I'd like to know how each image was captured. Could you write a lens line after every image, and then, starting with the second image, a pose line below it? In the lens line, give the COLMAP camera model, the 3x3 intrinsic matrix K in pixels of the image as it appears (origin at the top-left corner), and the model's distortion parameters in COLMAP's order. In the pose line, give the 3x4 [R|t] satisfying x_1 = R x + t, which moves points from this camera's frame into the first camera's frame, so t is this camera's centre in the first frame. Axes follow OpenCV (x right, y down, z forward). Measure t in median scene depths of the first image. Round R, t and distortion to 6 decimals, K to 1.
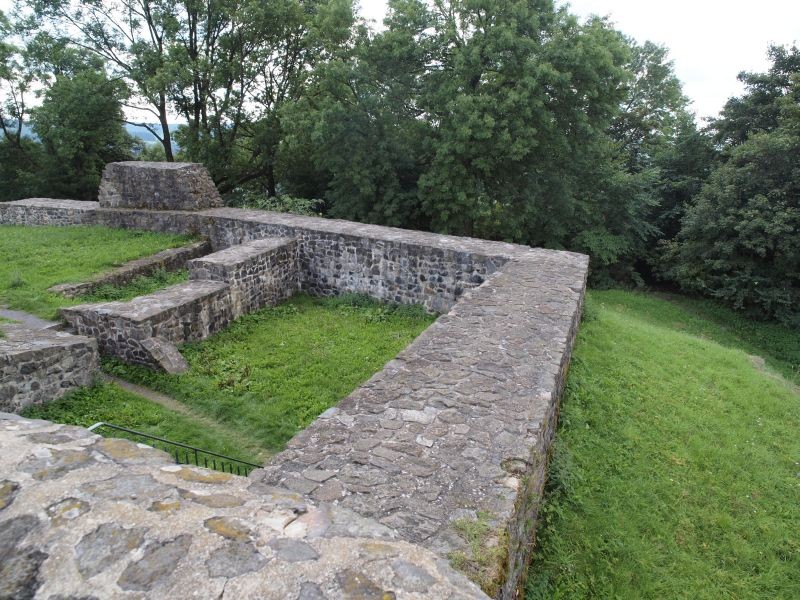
lens RADIAL K [[567.8, 0, 400.0], [0, 567.8, 300.0], [0, 0, 1]] dist [-0.131592, 0.116287]
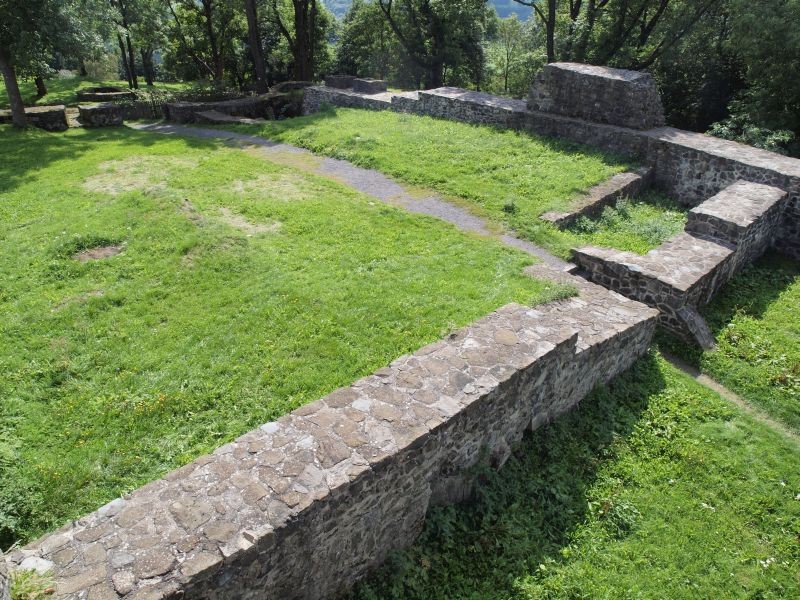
lens RADIAL K [[567.8, 0, 400.0], [0, 567.8, 300.0], [0, 0, 1]] dist [-0.131592, 0.116287]
pose [[0.890607, 0.222375, -0.396696, -0.315793], [-0.124388, 0.958145, 0.257848, -0.080386], [0.437432, -0.180297, 0.880992, -0.040169]]
